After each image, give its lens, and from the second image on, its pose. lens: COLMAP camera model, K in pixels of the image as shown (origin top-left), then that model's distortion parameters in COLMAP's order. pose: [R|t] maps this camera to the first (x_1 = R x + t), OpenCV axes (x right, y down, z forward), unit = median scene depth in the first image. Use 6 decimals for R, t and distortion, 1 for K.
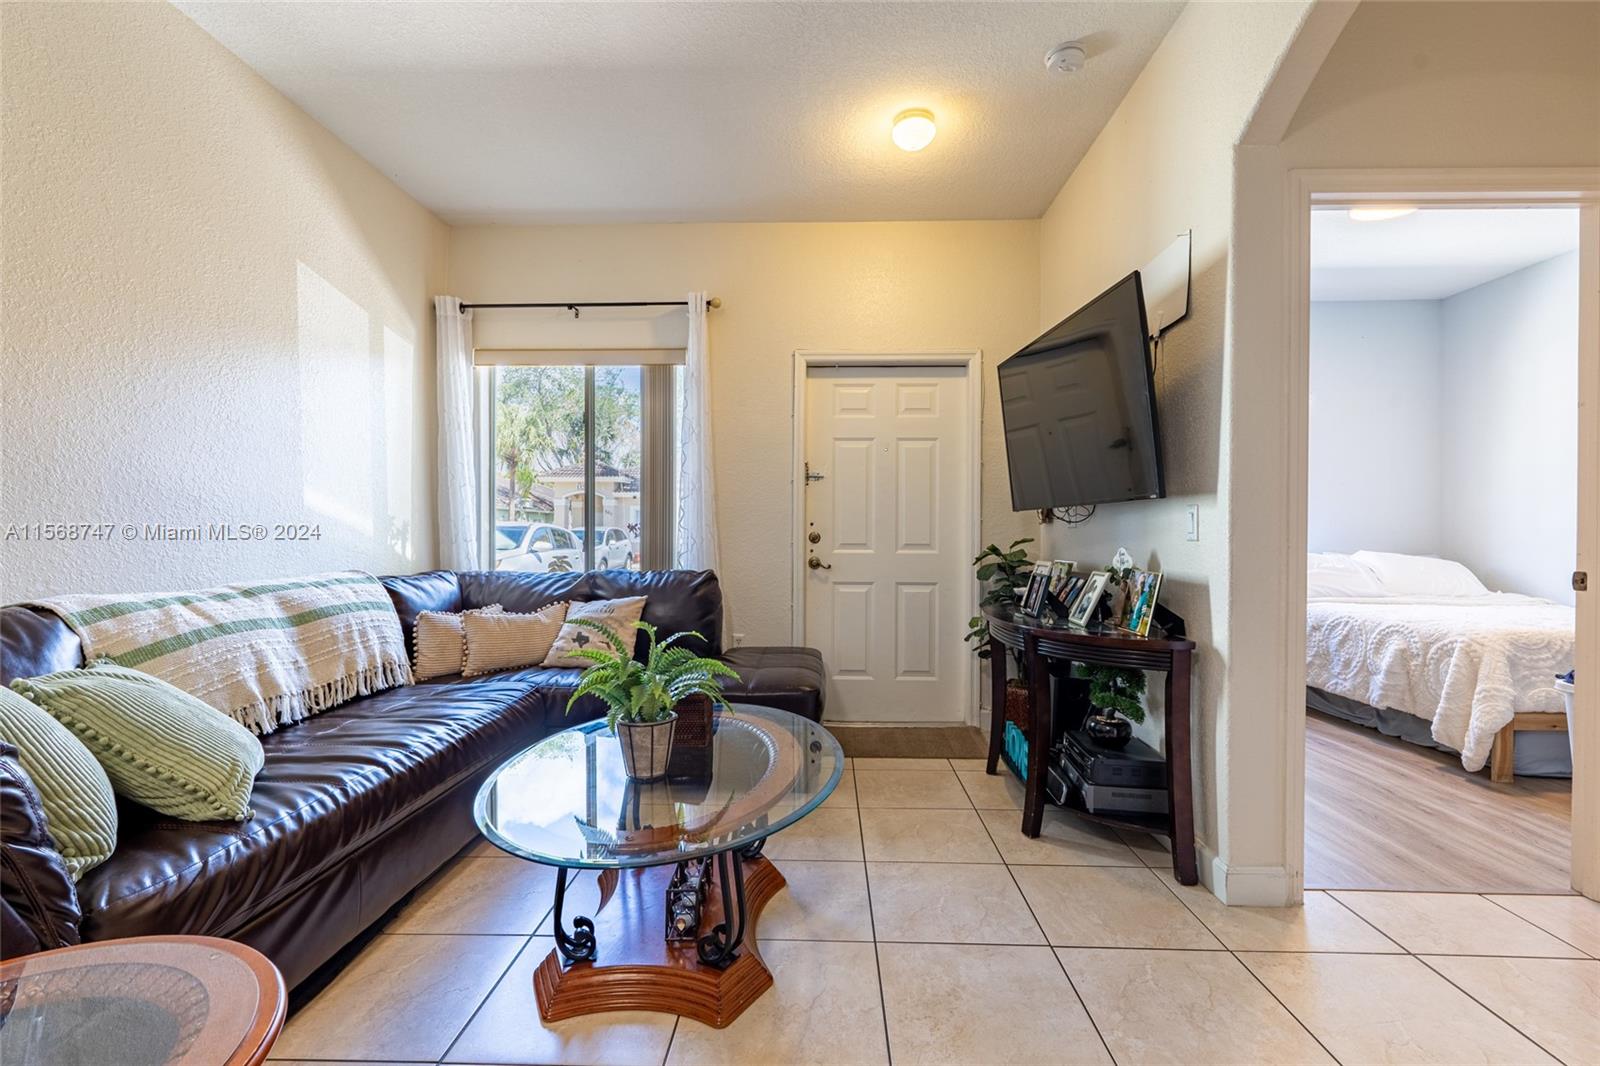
lens RADIAL K [[707.5, 0, 800.0], [0, 707.5, 533.0], [0, 0, 1]] dist [-0.000502, 0.000221]
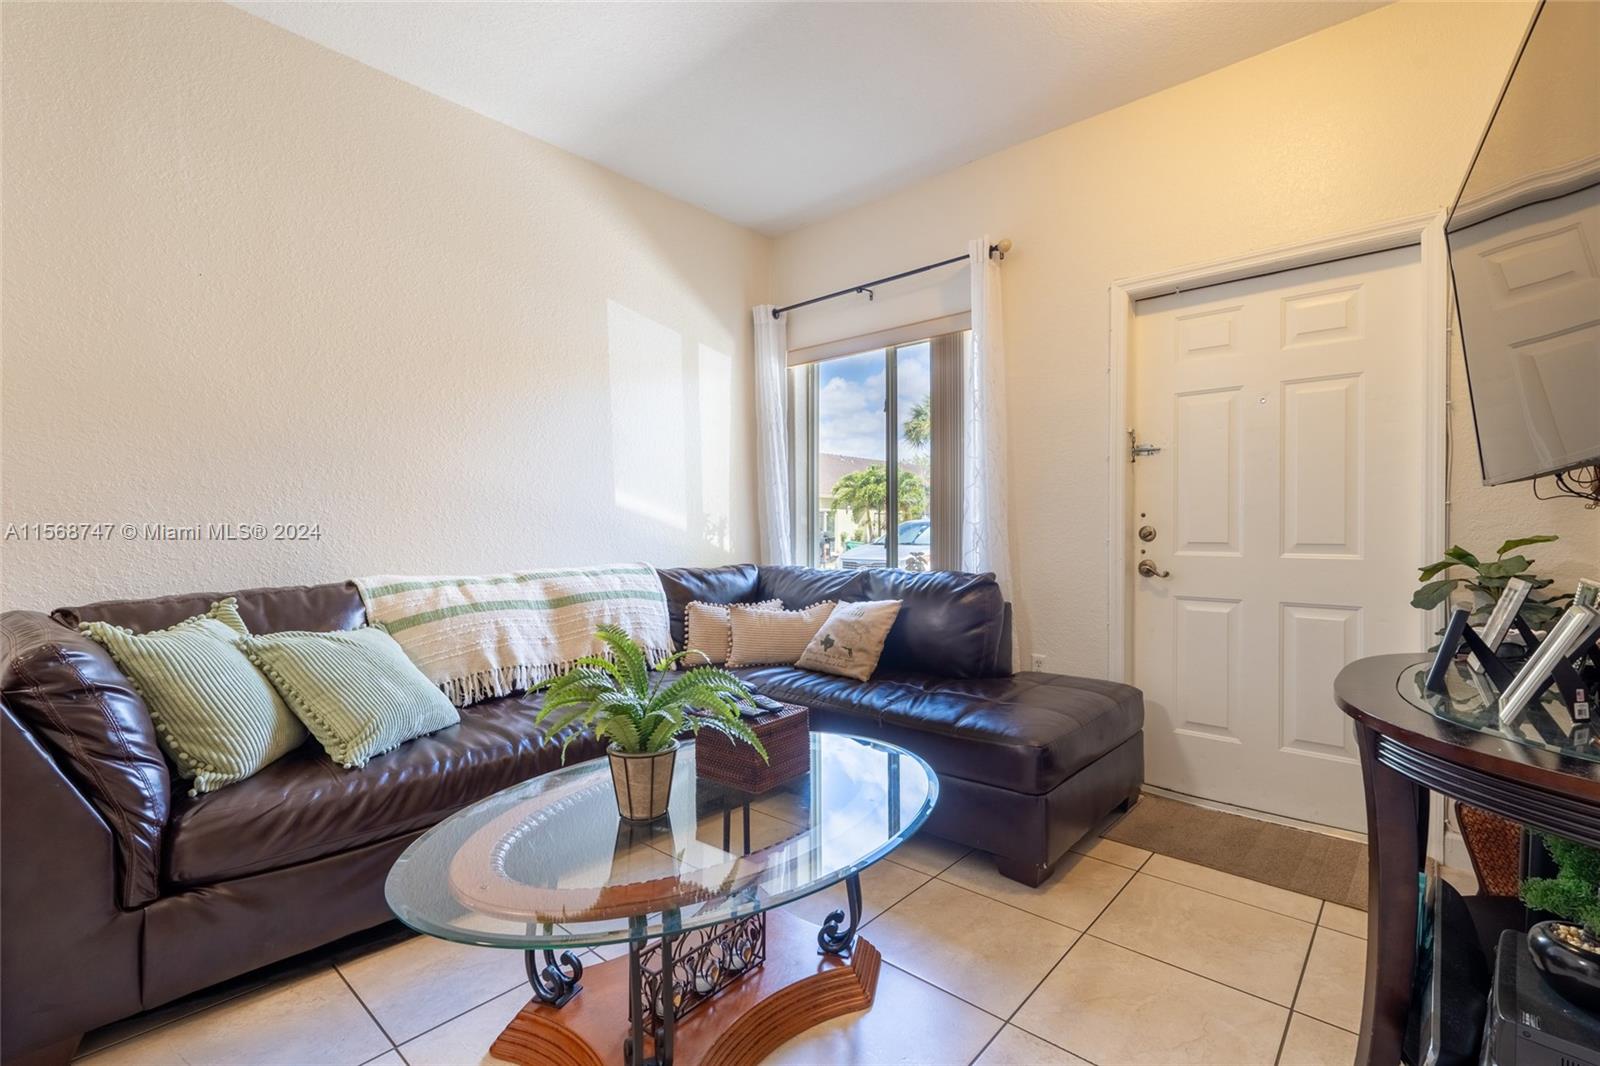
lens RADIAL K [[708.8, 0, 798.0], [0, 708.8, 528.6], [0, 0, 1]] dist [-0.001278, 0.000410]
pose [[0.766382, -0.002781, -0.642379, 0.243317], [0.003924, 0.999992, 0.000352, -0.000285], [0.642373, -0.002791, 0.766387, 0.239289]]
